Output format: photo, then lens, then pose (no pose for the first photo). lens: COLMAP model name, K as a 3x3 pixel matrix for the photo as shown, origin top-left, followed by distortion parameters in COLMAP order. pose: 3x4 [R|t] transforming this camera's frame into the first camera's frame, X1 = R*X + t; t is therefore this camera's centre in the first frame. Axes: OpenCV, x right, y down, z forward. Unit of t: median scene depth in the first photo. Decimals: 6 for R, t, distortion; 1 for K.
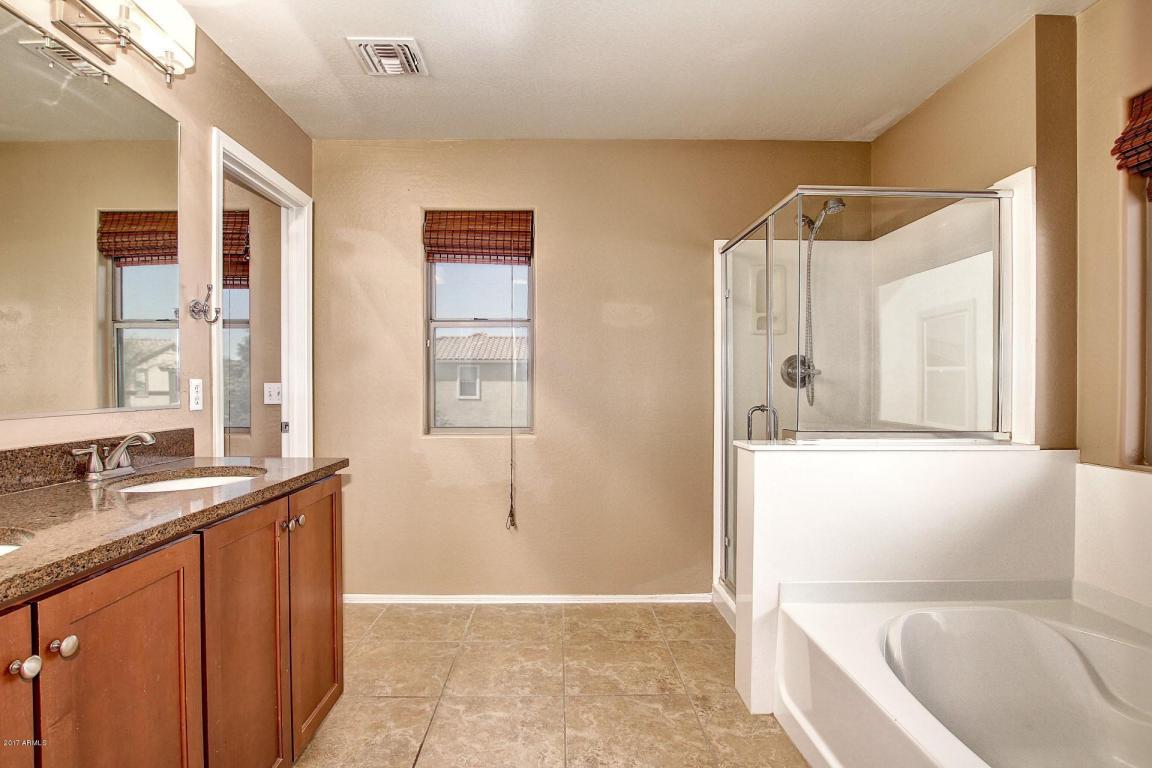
lens RADIAL K [[561.3, 0, 567.6], [0, 561.3, 388.3], [0, 0, 1]] dist [-0.026848, 0.000479]
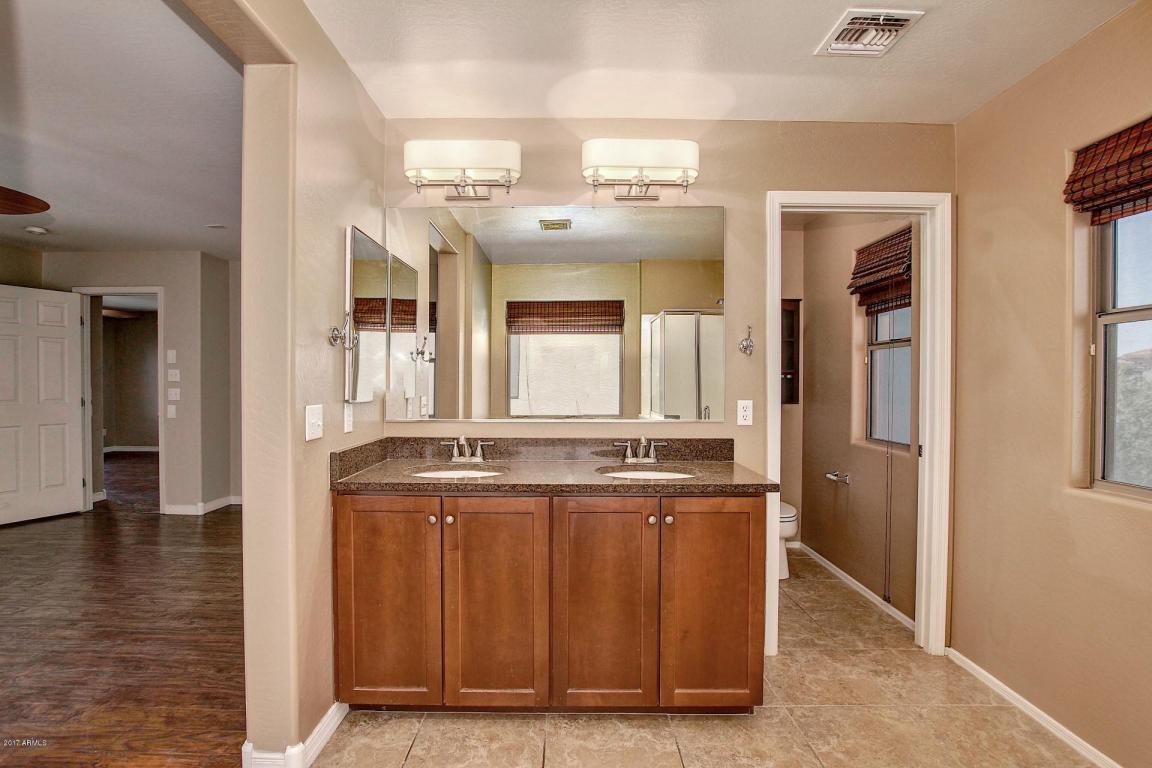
lens RADIAL K [[549.1, 0, 568.6], [0, 549.1, 388.1], [0, 0, 1]] dist [-0.036807, 0.007511]
pose [[-0.016433, 0.009353, -0.999821, 0.520920], [-0.012910, 0.999871, 0.009566, -0.046778], [0.999782, 0.013065, -0.016310, 0.547363]]
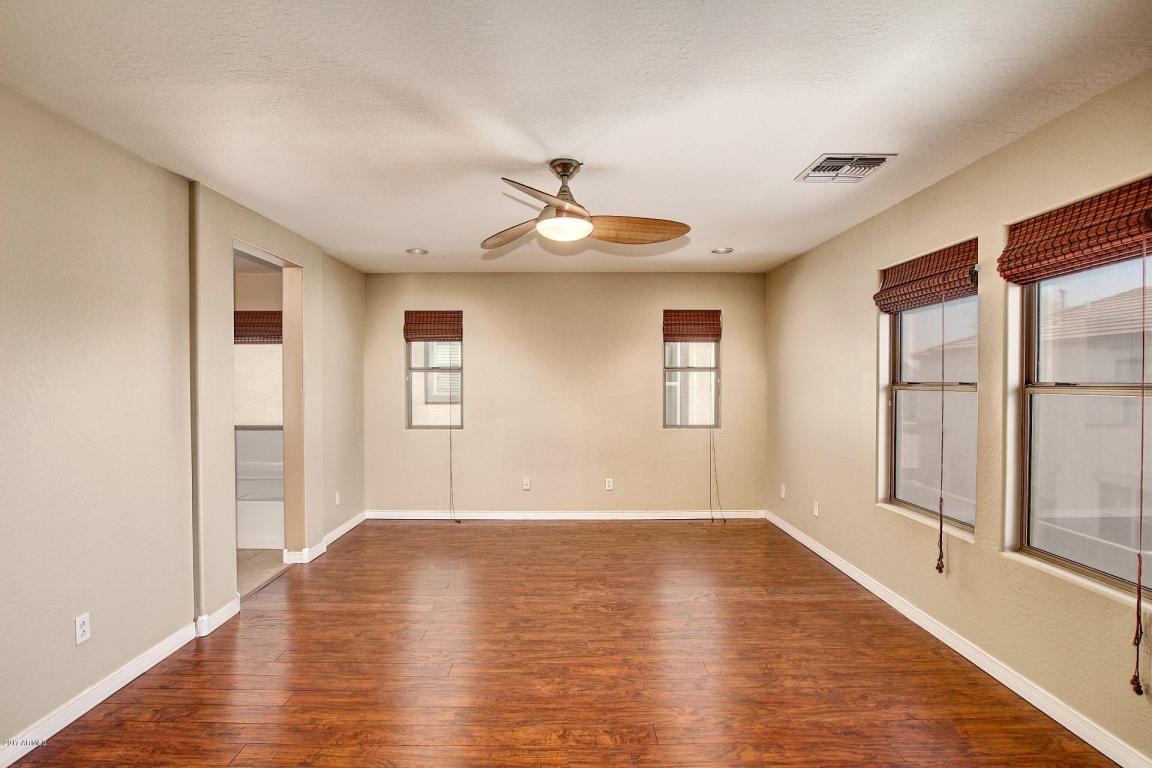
lens RADIAL K [[561.3, 0, 567.6], [0, 561.3, 388.3], [0, 0, 1]] dist [-0.026848, 0.000479]
pose [[0.012059, -0.013124, 0.999841, -1.678806], [0.006109, 0.999896, 0.013051, -0.092105], [-0.999909, 0.005951, 0.012138, -0.811254]]
